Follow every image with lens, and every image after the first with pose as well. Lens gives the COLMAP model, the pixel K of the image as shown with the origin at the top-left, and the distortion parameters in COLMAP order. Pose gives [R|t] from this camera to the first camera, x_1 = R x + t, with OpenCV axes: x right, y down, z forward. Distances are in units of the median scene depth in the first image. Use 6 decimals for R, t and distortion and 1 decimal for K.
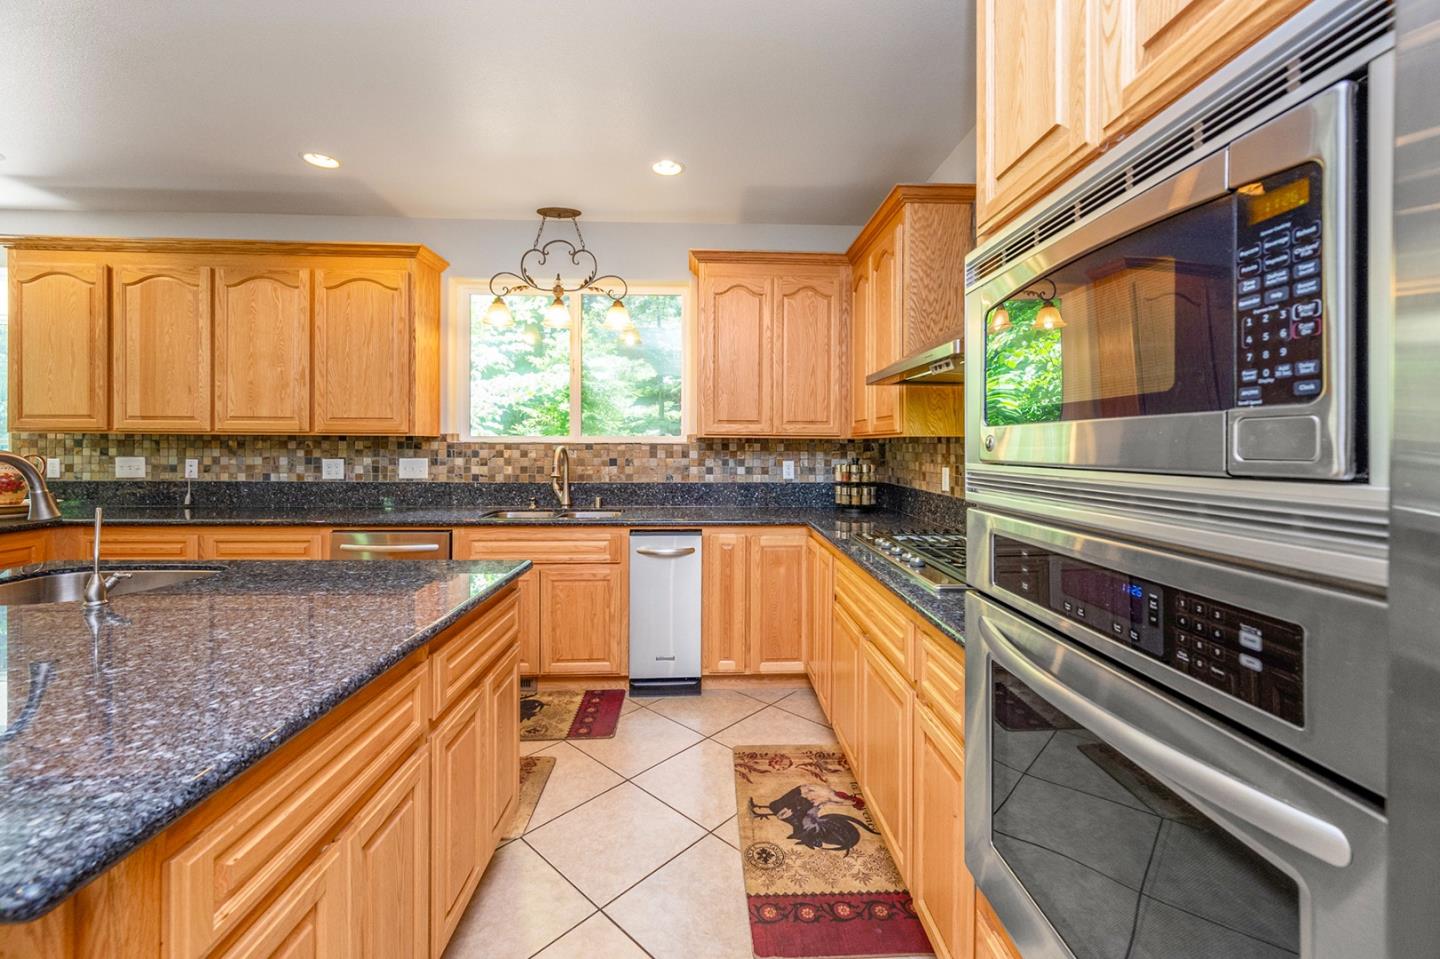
lens RADIAL K [[575.0, 0, 746.8], [0, 575.0, 446.9], [0, 0, 1]] dist [-0.004101, -0.002284]
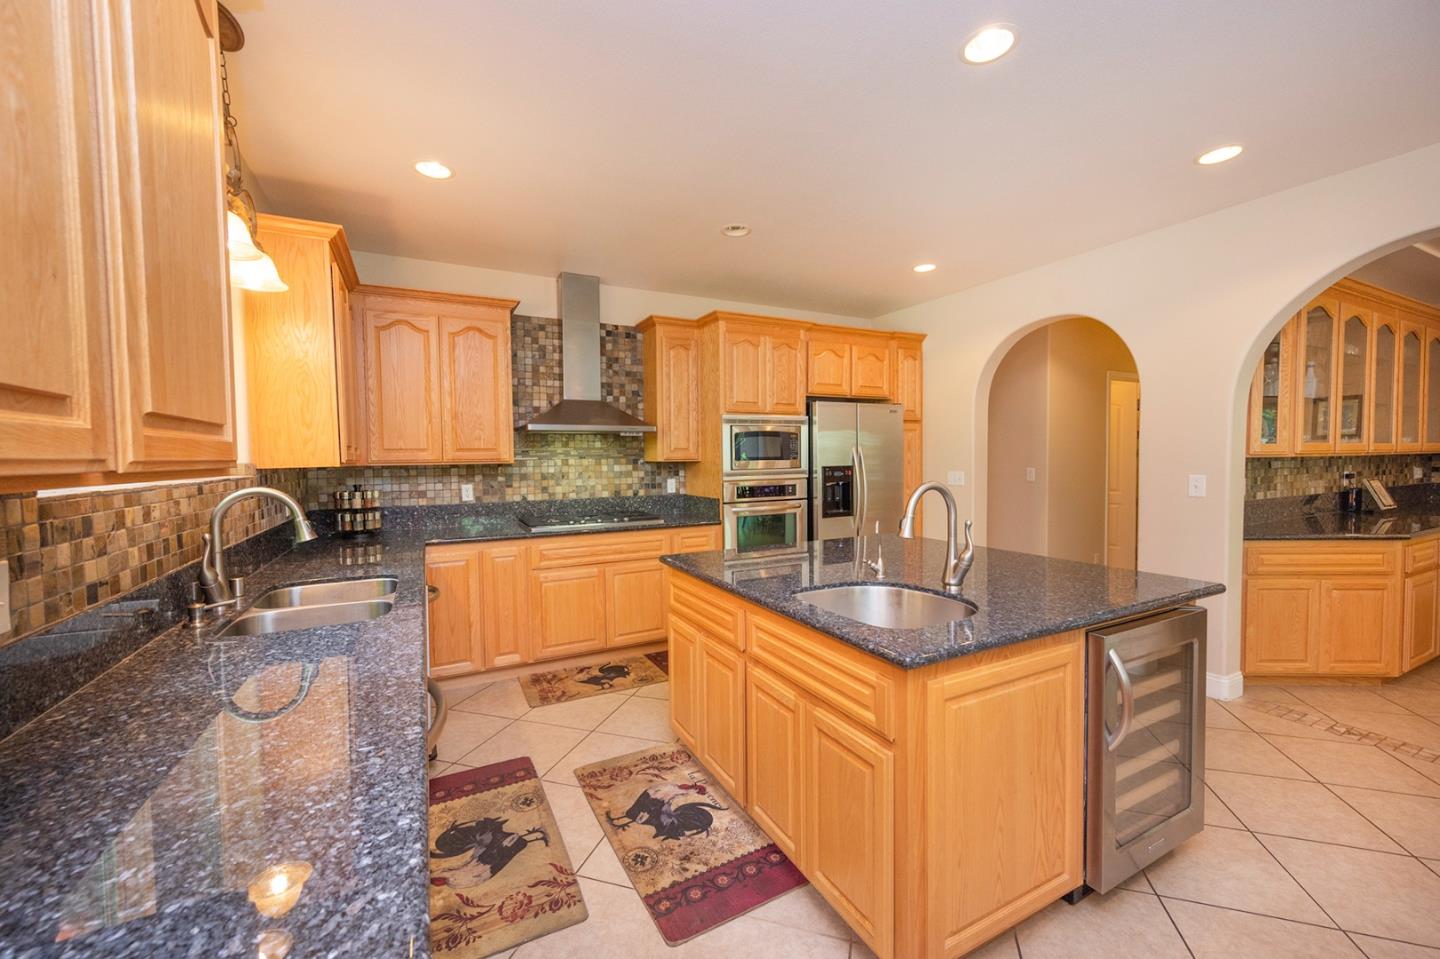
lens RADIAL K [[575.0, 0, 716.2], [0, 575.0, 450.5], [0, 0, 1]] dist [-0.004101, -0.002284]
pose [[-0.396907, 0.007513, 0.917828, -0.977490], [0.013608, 0.999905, -0.002300, -0.029042], [-0.917758, 0.011577, -0.396971, 0.806694]]
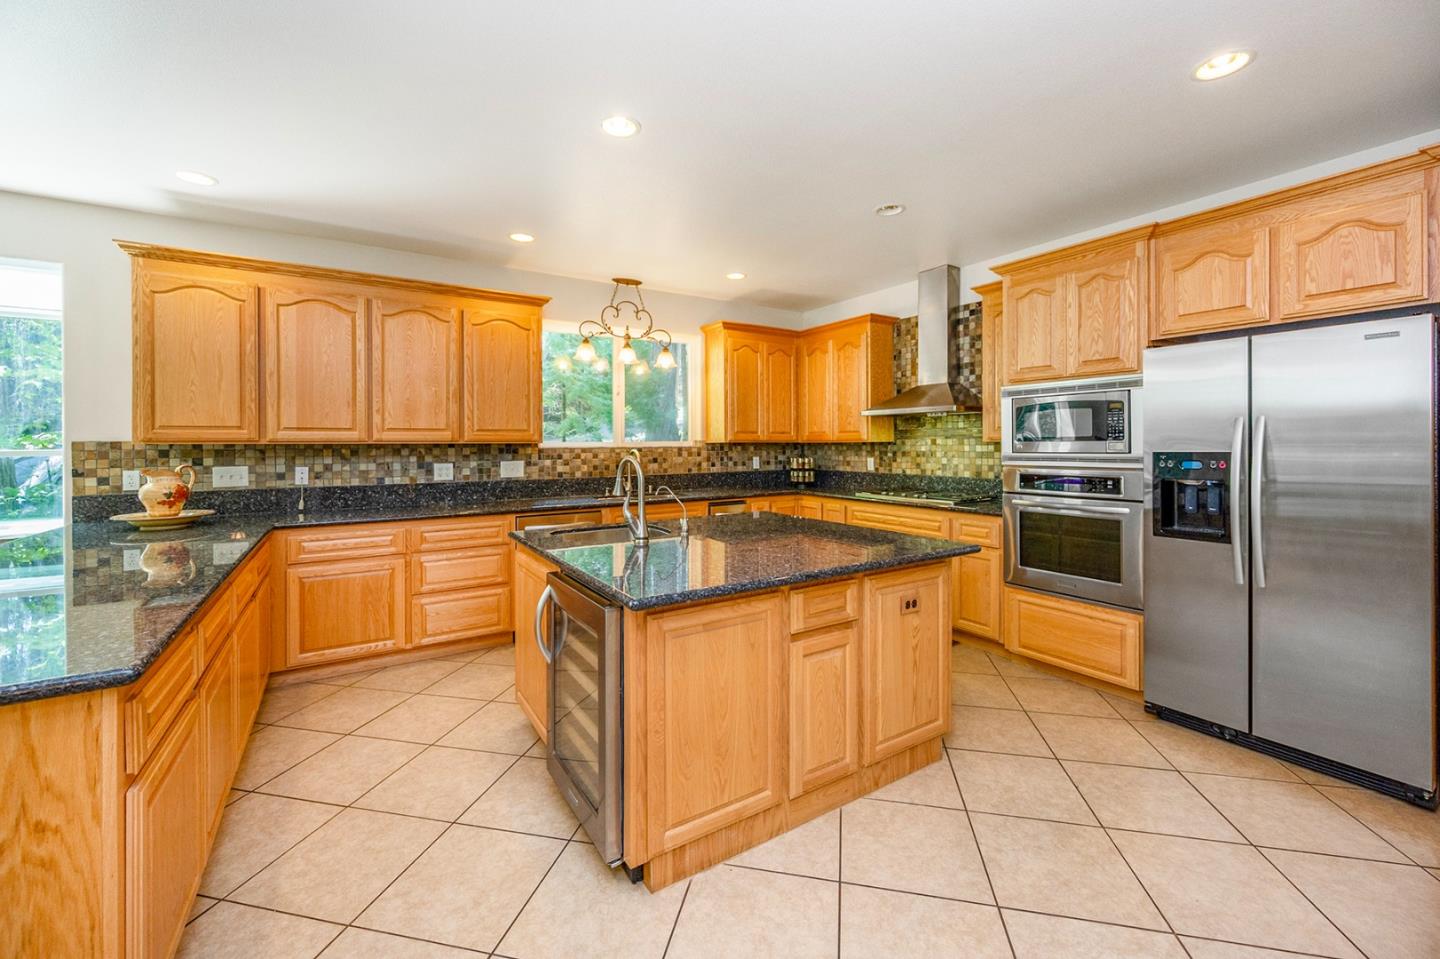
lens RADIAL K [[575.0, 0, 732.7], [0, 575.0, 445.3], [0, 0, 1]] dist [-0.004101, -0.002284]
pose [[0.866371, -0.011337, 0.499273, -0.804323], [0.011951, 0.999927, 0.001967, -0.011315], [-0.499259, 0.004263, 0.866443, -0.325534]]
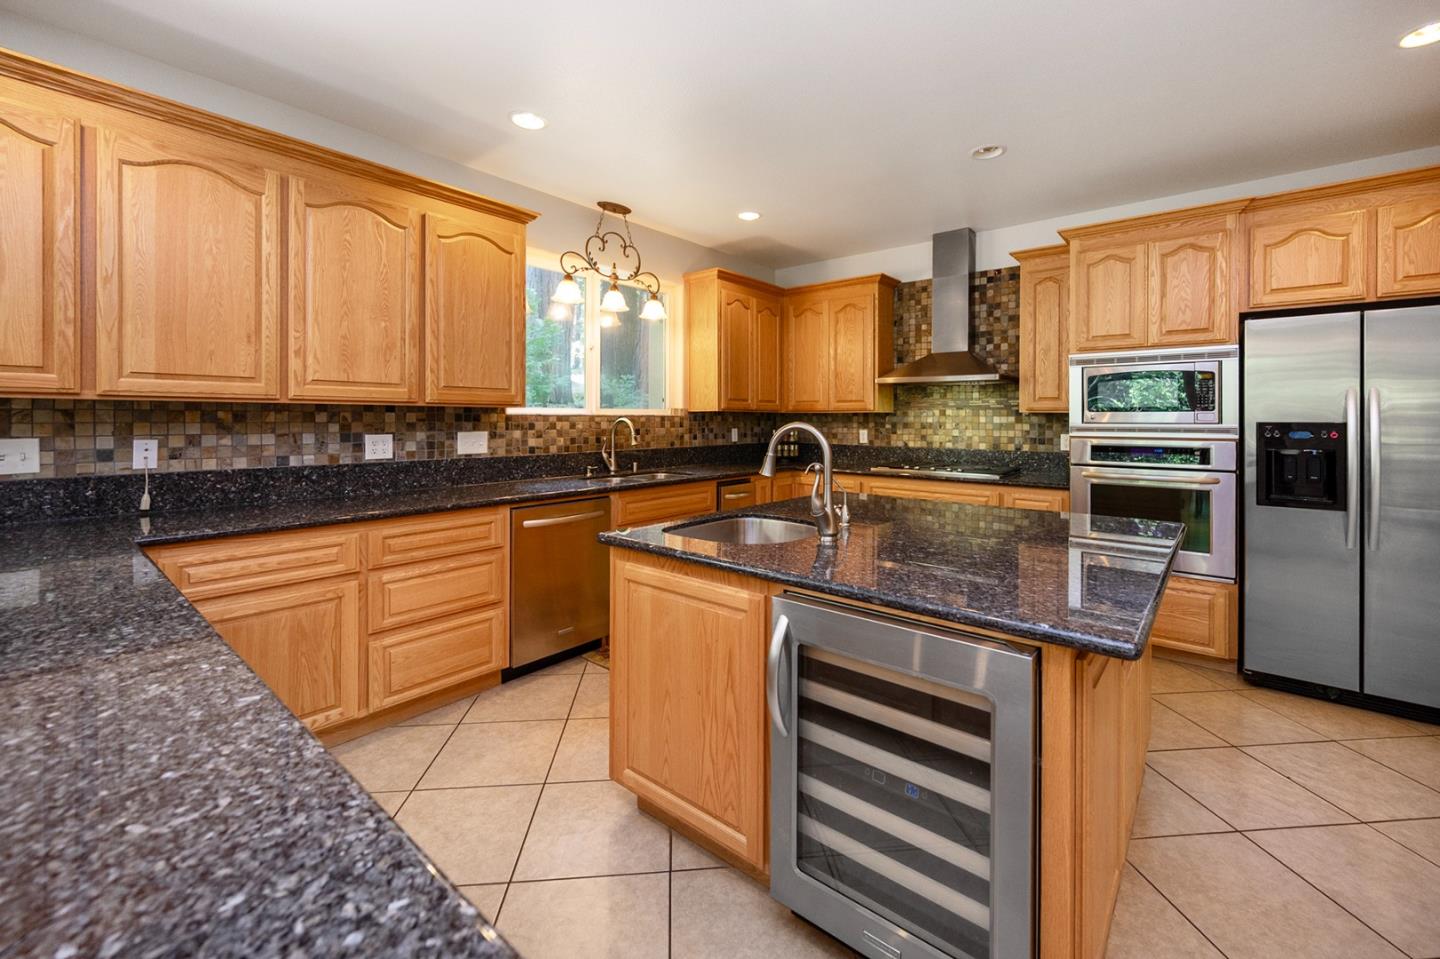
lens RADIAL K [[575.0, 0, 739.1], [0, 575.0, 423.2], [0, 0, 1]] dist [-0.004101, -0.002284]
pose [[0.678209, -0.009253, 0.734810, -0.984958], [0.002408, 0.999943, 0.010369, -0.002362], [-0.734865, -0.005263, 0.678193, 0.069842]]
